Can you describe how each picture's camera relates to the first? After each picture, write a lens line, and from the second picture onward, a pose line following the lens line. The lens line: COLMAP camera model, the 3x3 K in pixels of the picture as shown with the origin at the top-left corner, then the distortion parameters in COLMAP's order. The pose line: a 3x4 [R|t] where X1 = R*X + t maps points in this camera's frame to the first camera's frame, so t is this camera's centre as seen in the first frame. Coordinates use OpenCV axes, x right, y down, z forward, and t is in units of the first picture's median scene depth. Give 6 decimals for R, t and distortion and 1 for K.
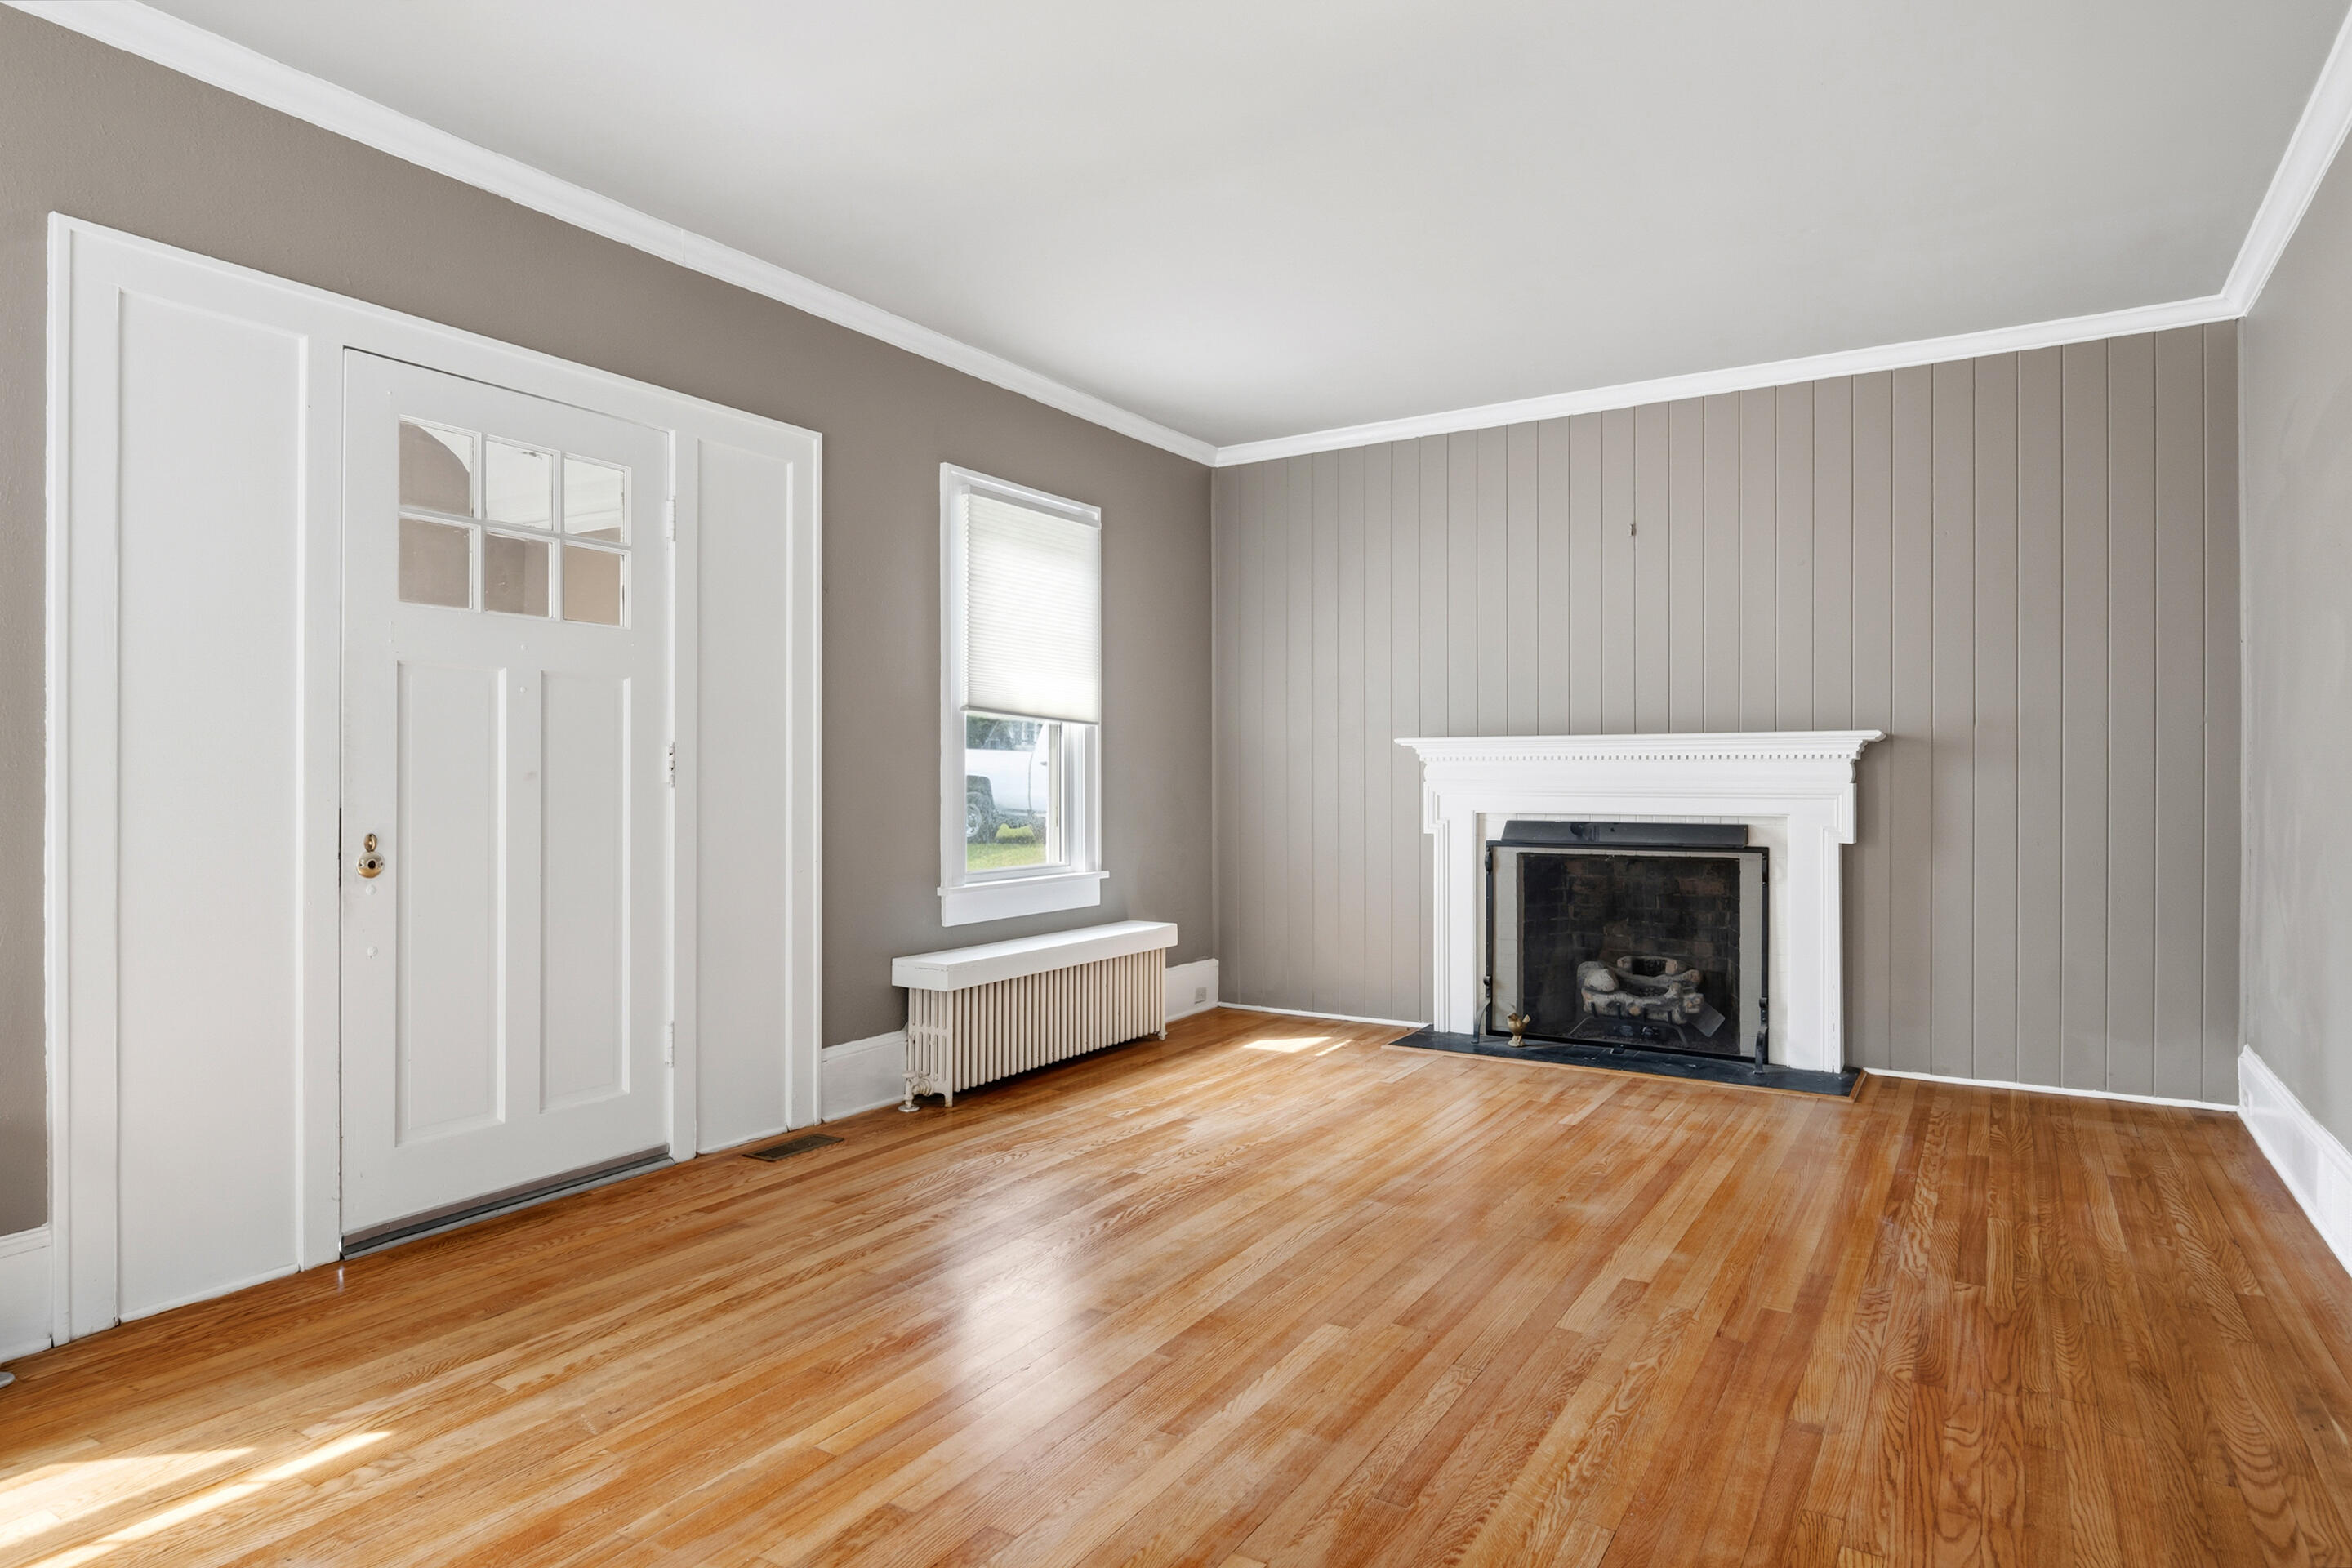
lens RADIAL K [[1343.0, 0, 1168.2], [0, 1343.0, 775.7], [0, 0, 1]] dist [0.003179, -0.005090]
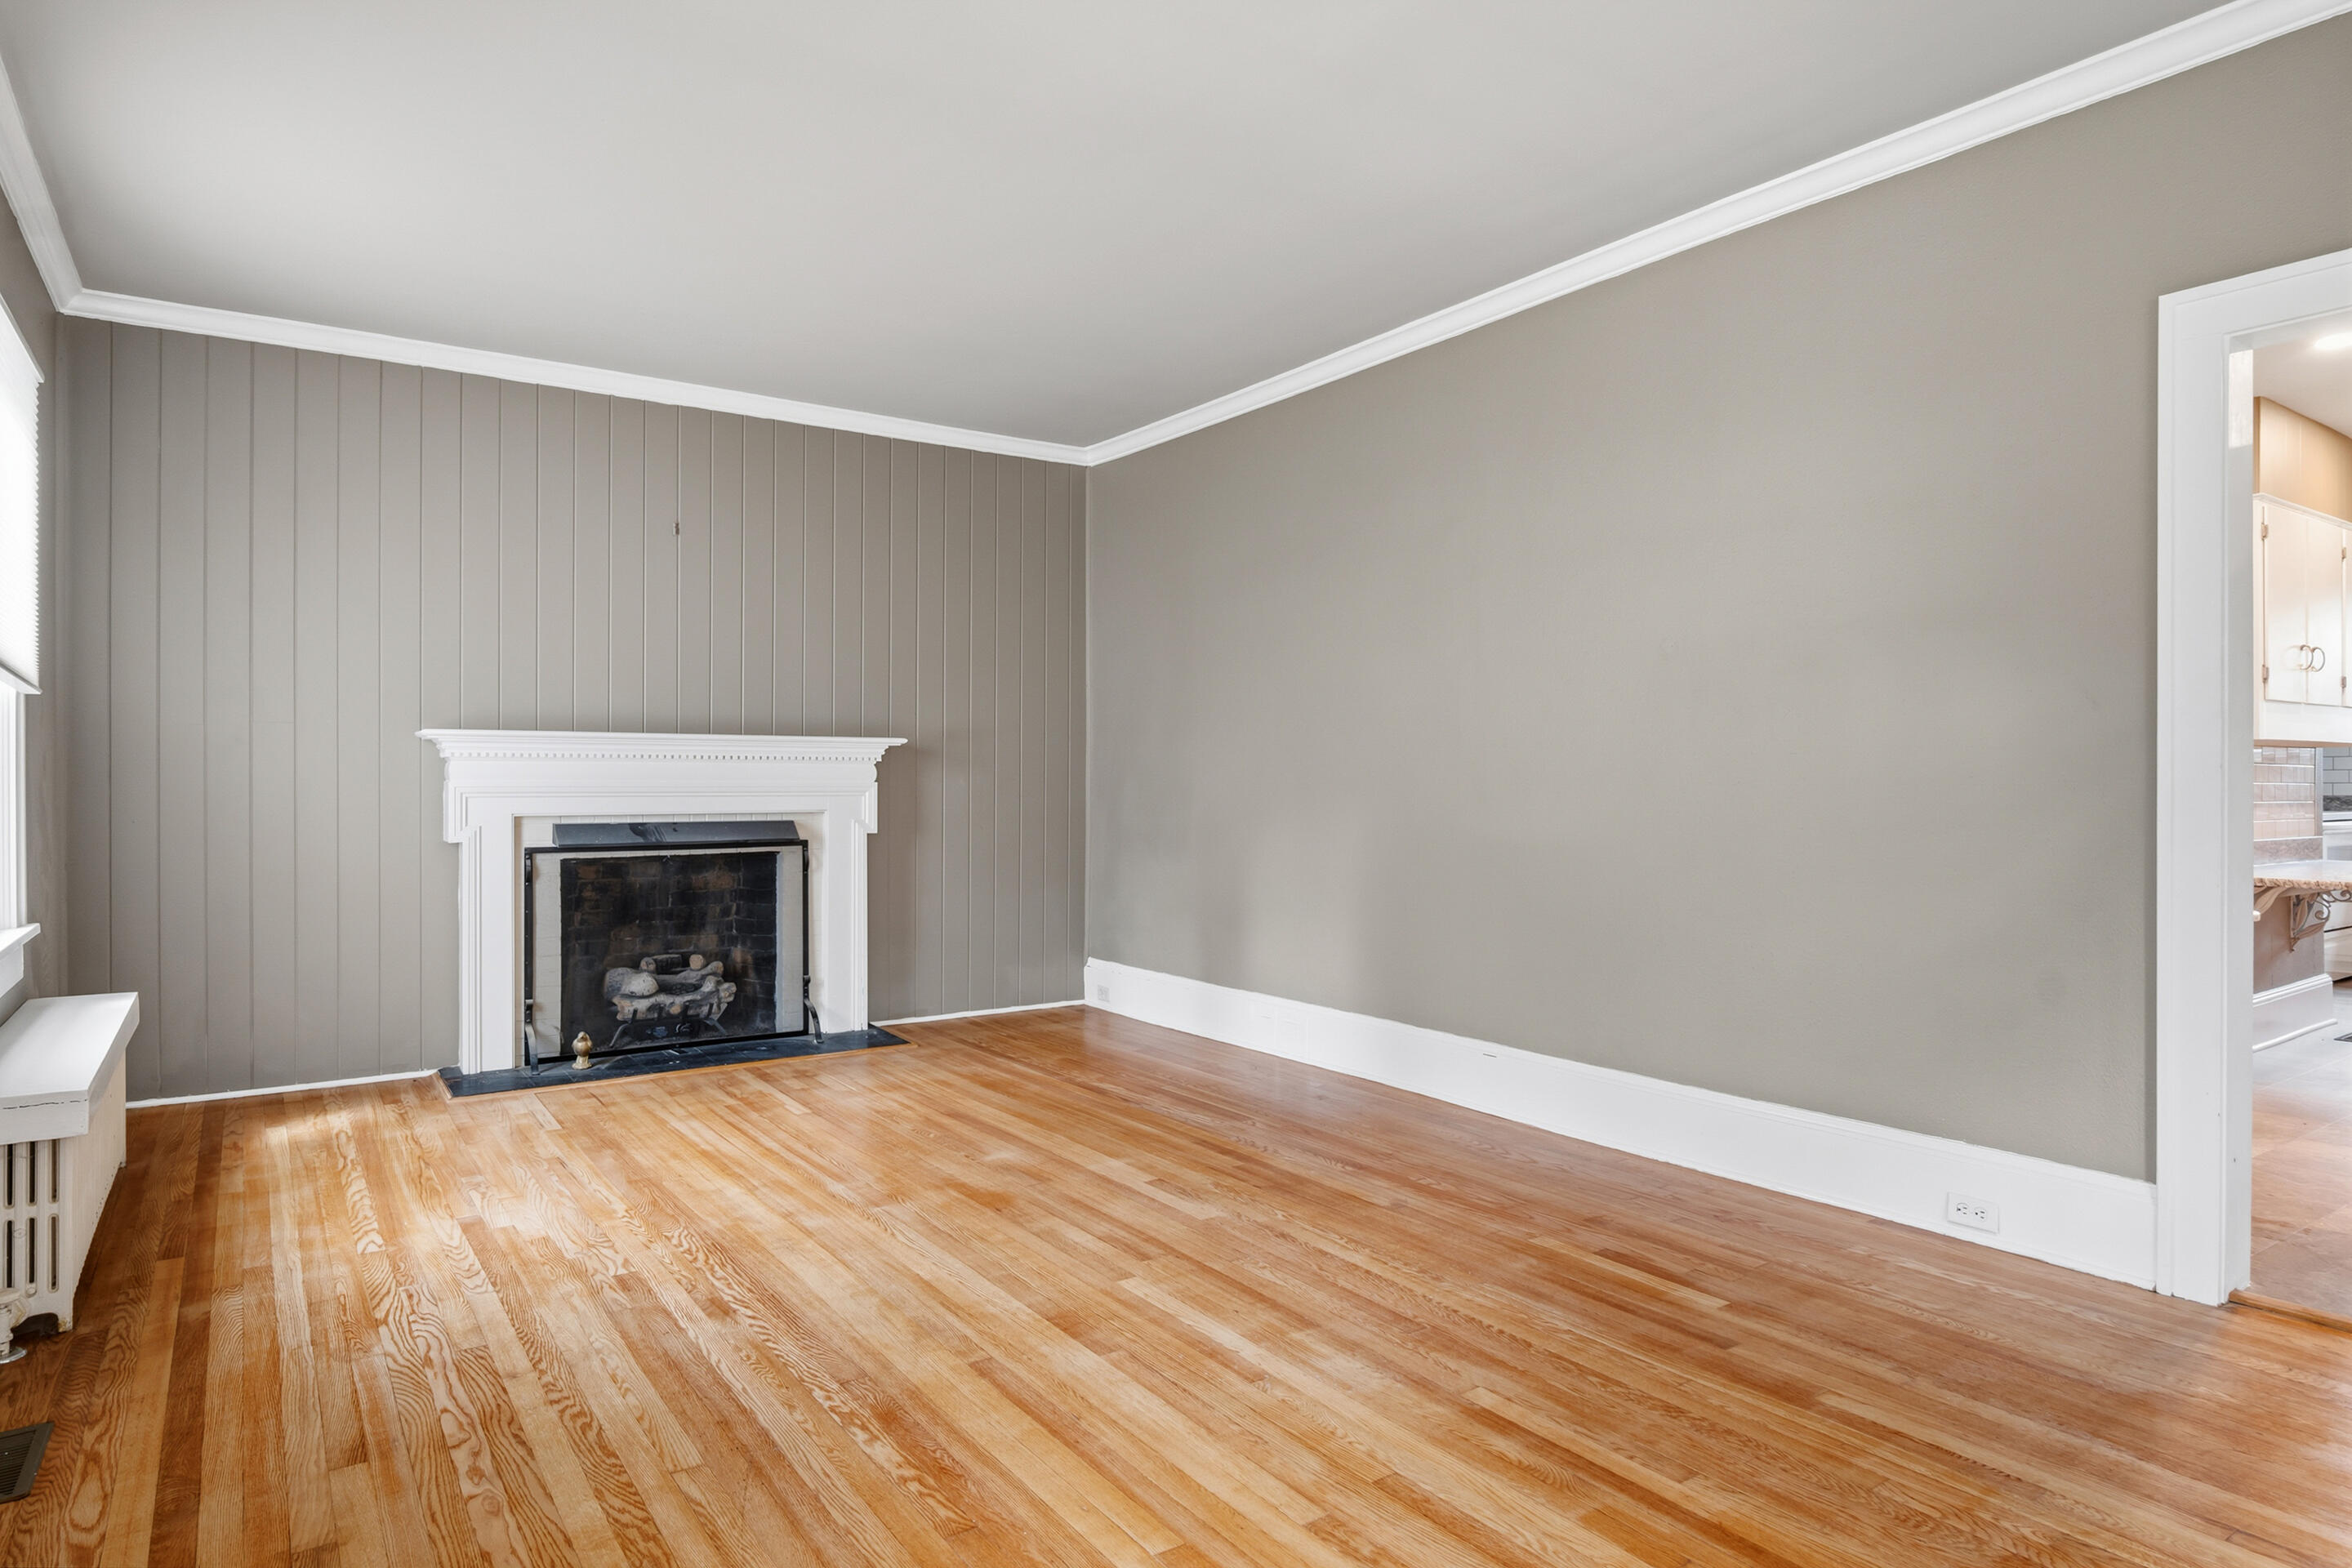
lens RADIAL K [[1343.0, 0, 1171.7], [0, 1343.0, 788.1], [0, 0, 1]] dist [0.003179, -0.005090]
pose [[0.396062, -0.006255, 0.918202, -0.556774], [-0.002854, 0.999964, 0.008043, 0.000866], [-0.918219, -0.005806, 0.396030, 0.347014]]
